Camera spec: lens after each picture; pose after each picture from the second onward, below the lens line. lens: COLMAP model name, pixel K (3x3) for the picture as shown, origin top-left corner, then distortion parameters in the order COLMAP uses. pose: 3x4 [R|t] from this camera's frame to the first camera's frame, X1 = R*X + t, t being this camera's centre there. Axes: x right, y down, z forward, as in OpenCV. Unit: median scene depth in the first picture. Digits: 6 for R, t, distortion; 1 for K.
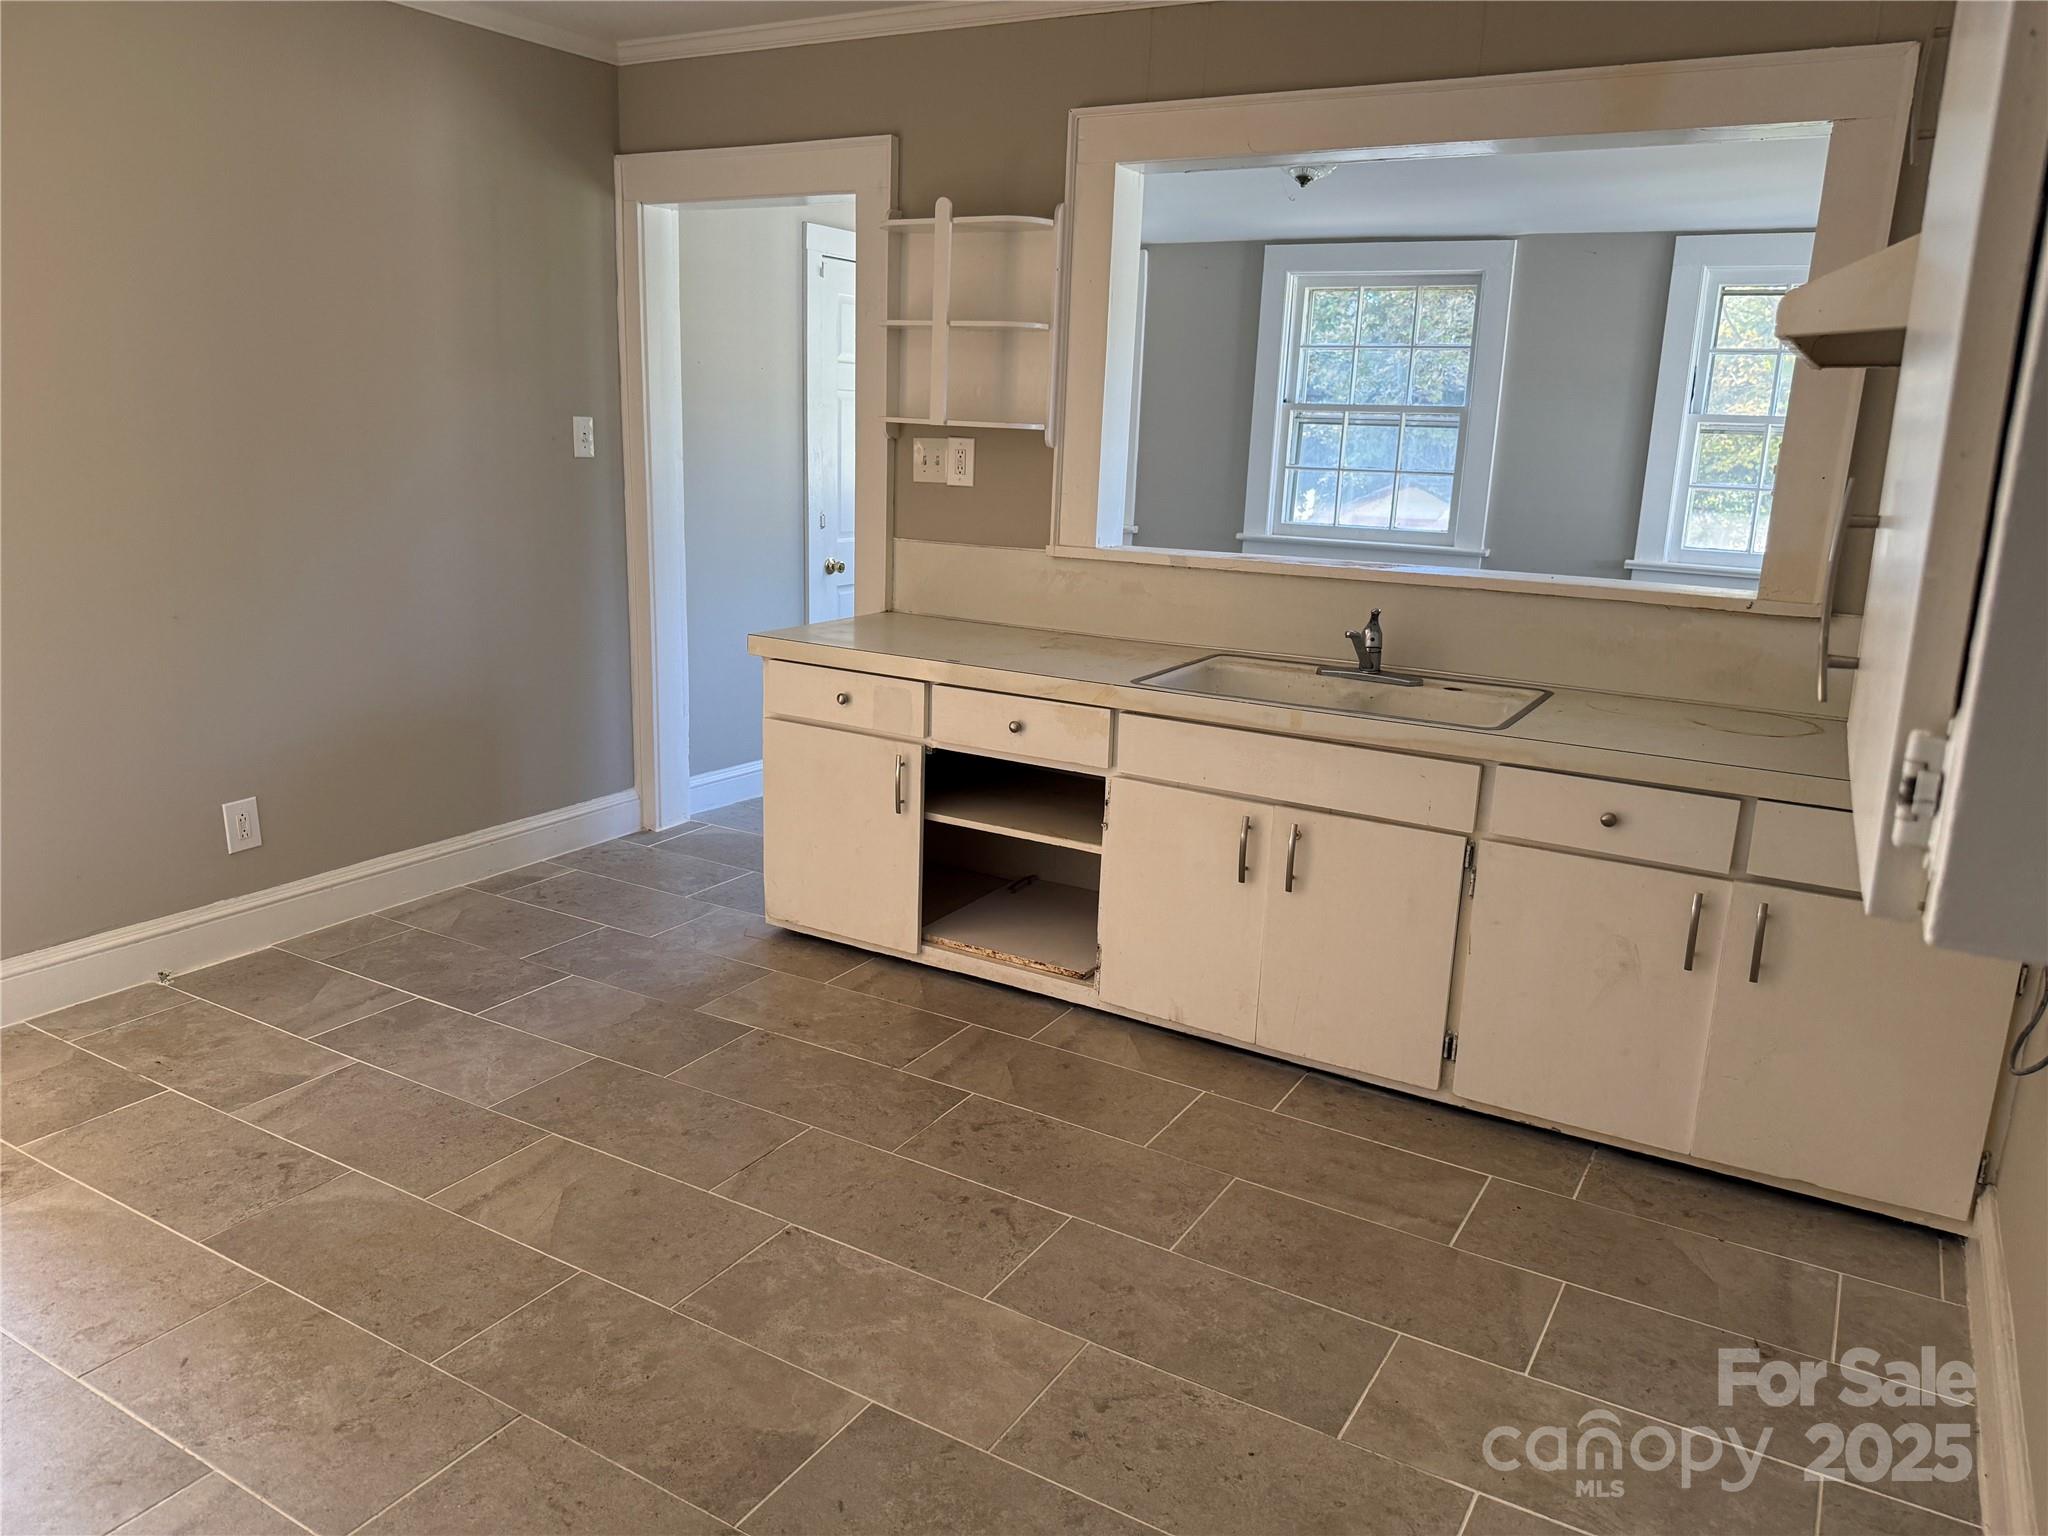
lens RADIAL K [[1449.5, 0, 1003.0], [0, 1449.5, 769.3], [0, 0, 1]] dist [0.032915, -0.041116]
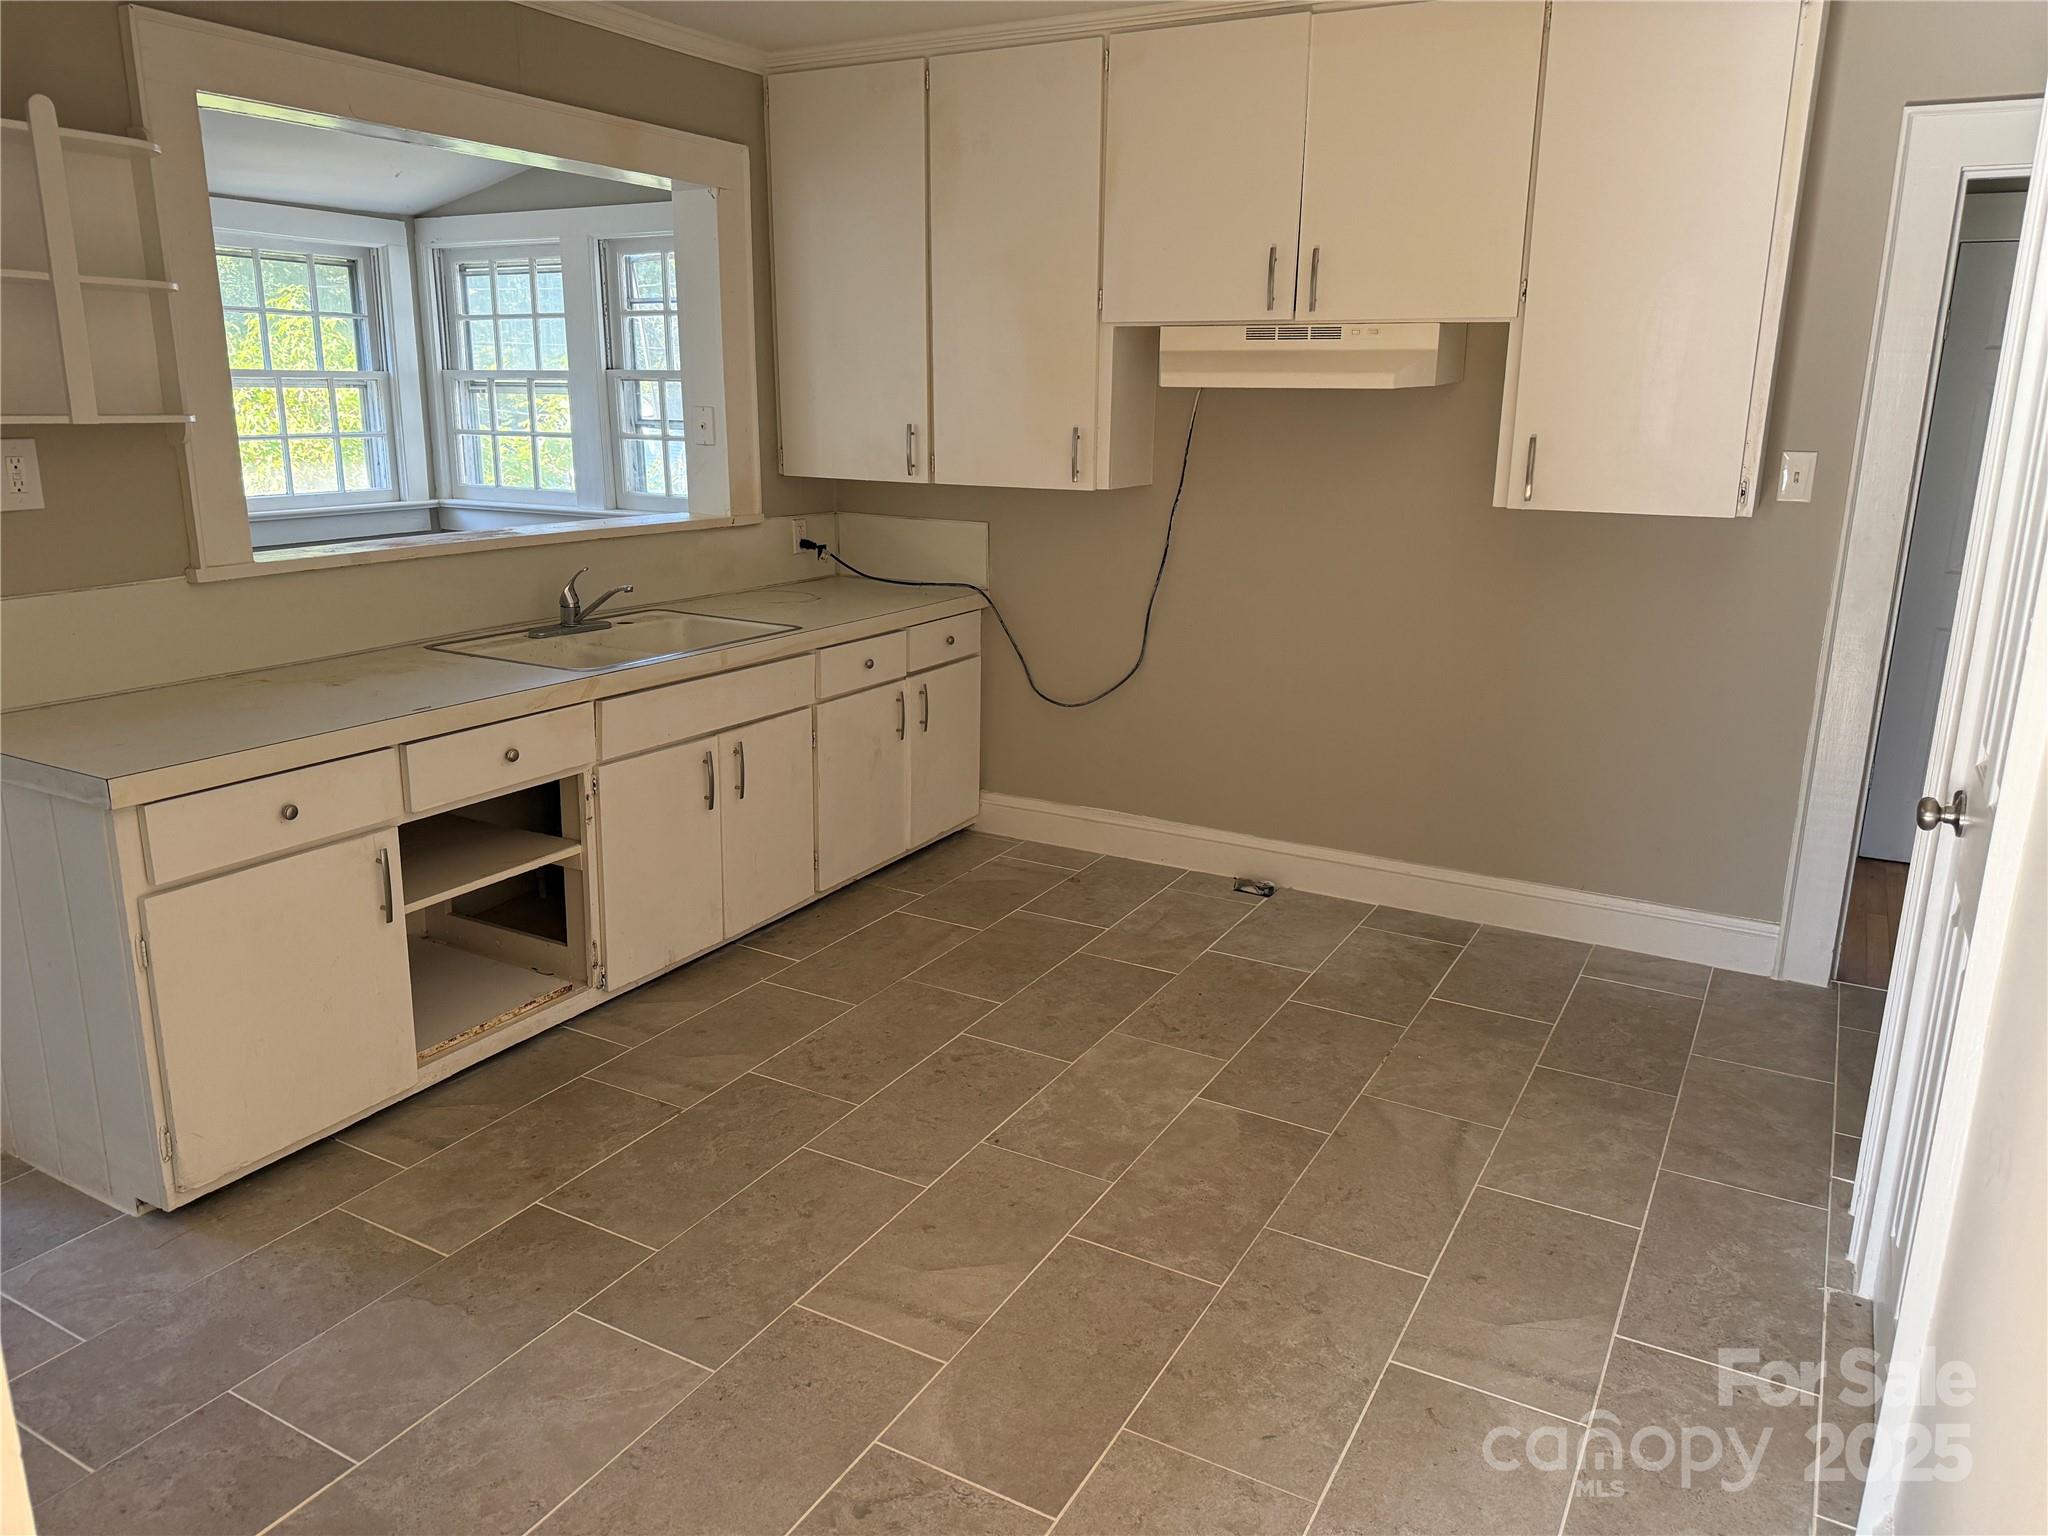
lens RADIAL K [[1449.5, 0, 1036.4], [0, 1449.5, 747.7], [0, 0, 1]] dist [0.032915, -0.041116]
pose [[-0.047286, -0.269543, 0.961827, -0.887126], [0.214650, 0.937667, 0.273326, -0.213039], [-0.975546, 0.219380, 0.013519, 0.670989]]
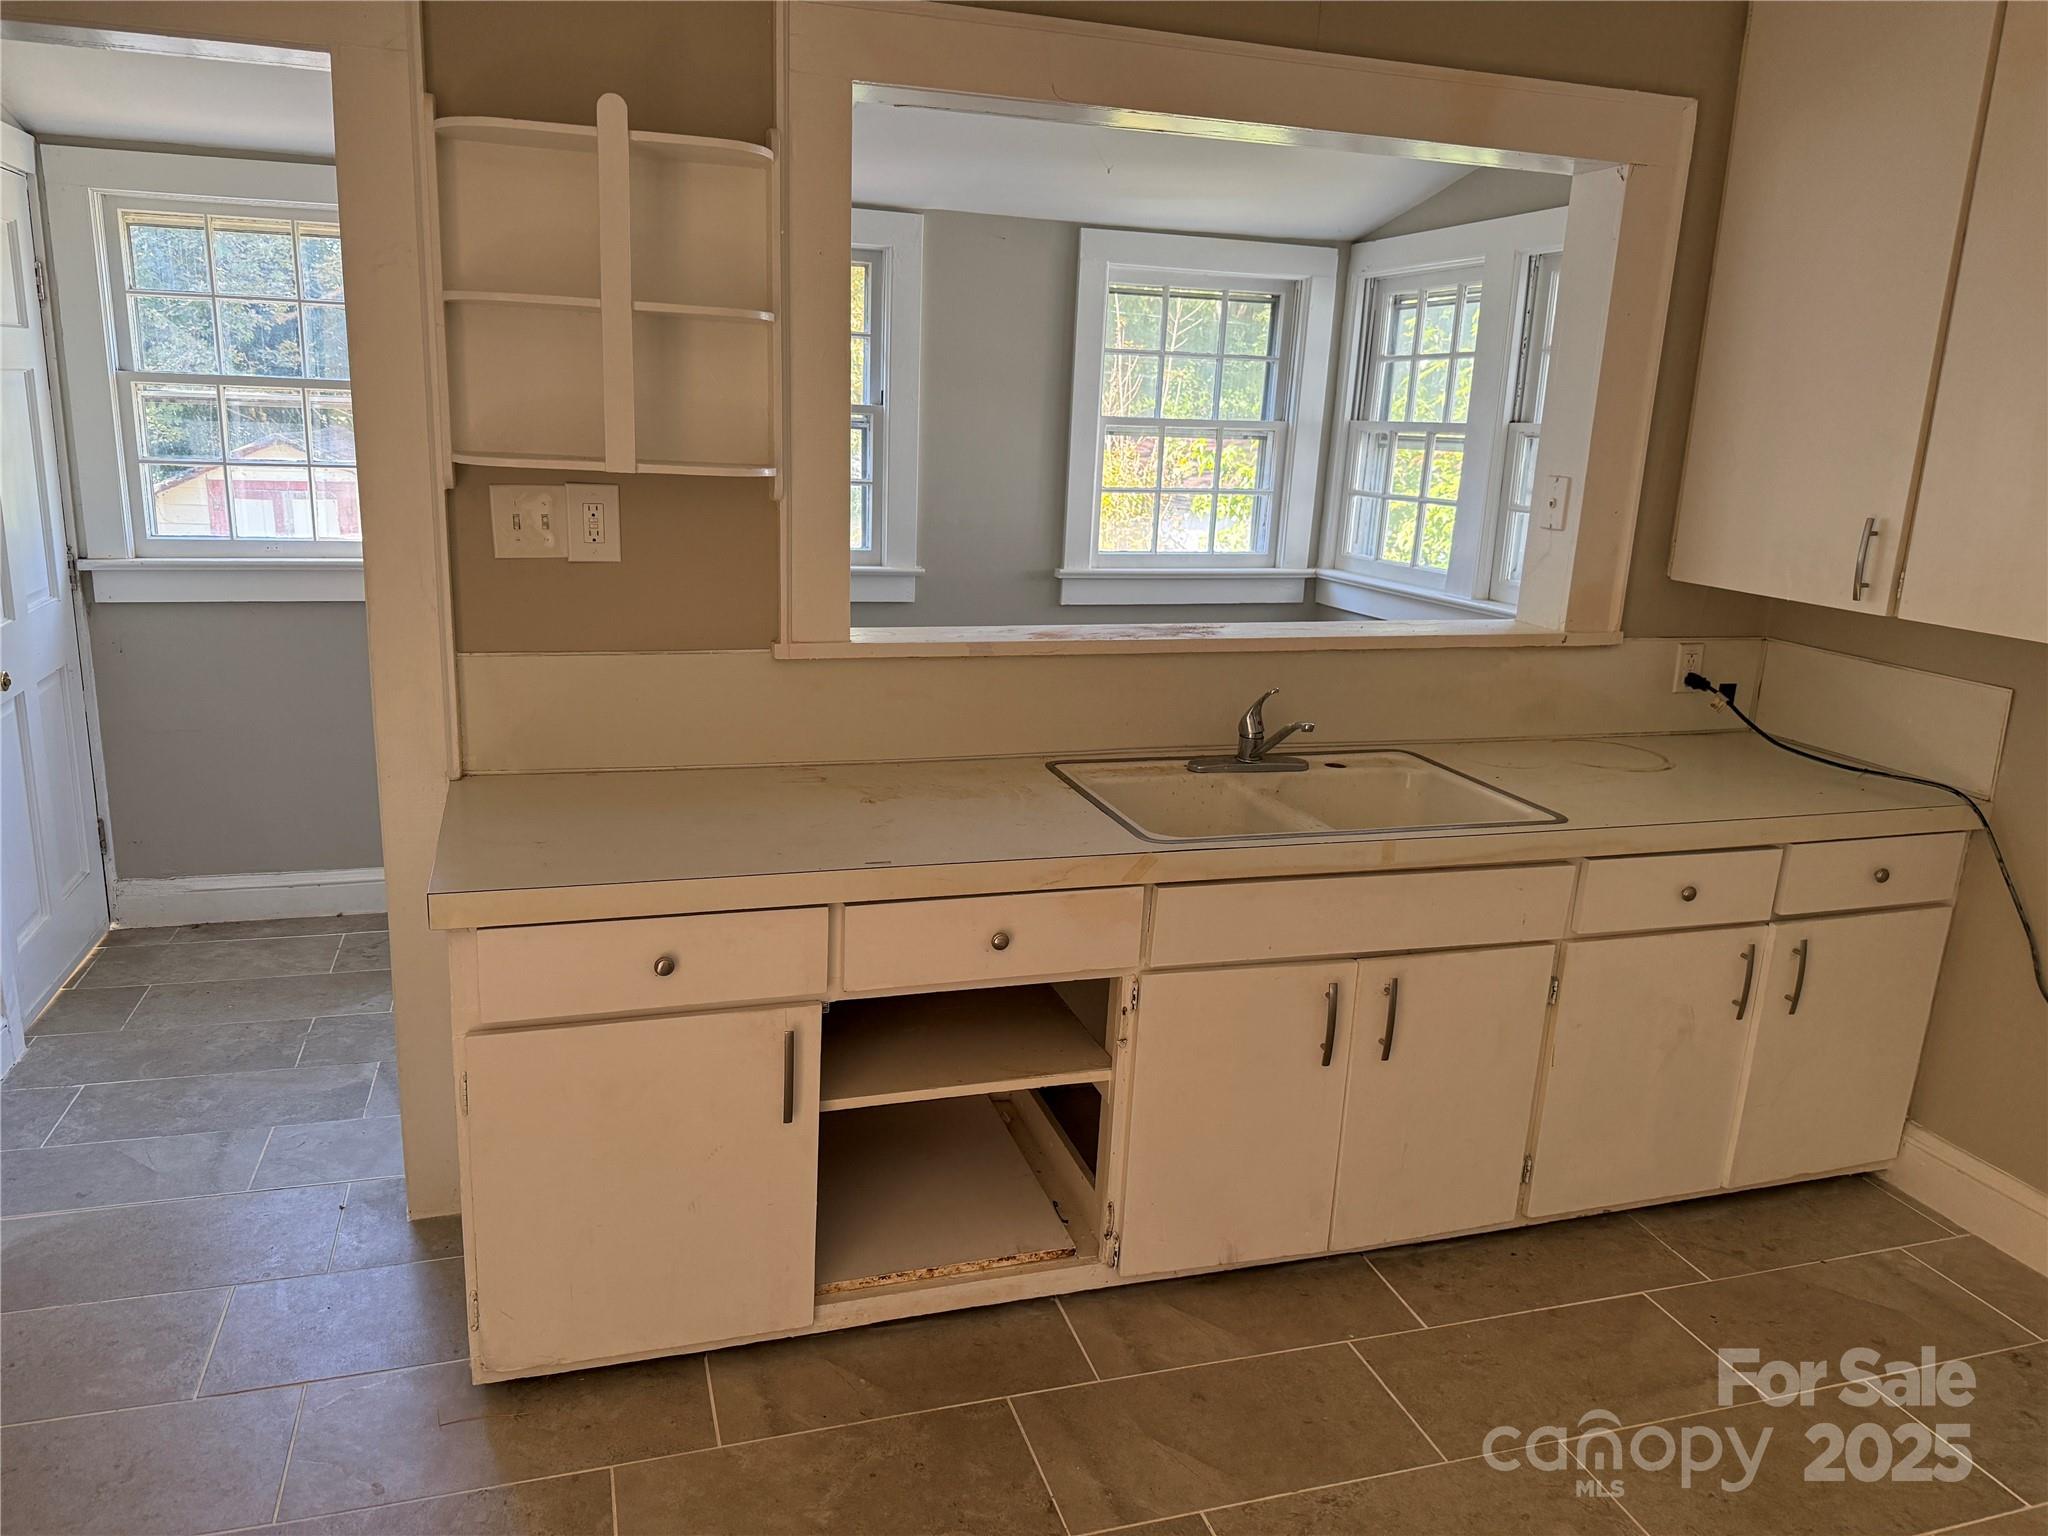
lens RADIAL K [[1449.5, 0, 1019.8], [0, 1449.5, 766.5], [0, 0, 1]] dist [0.032915, -0.041116]
pose [[0.660613, -0.186196, 0.727270, -0.454768], [0.156960, 0.981601, 0.108735, -0.179379], [-0.734135, 0.042321, 0.677683, 0.541331]]
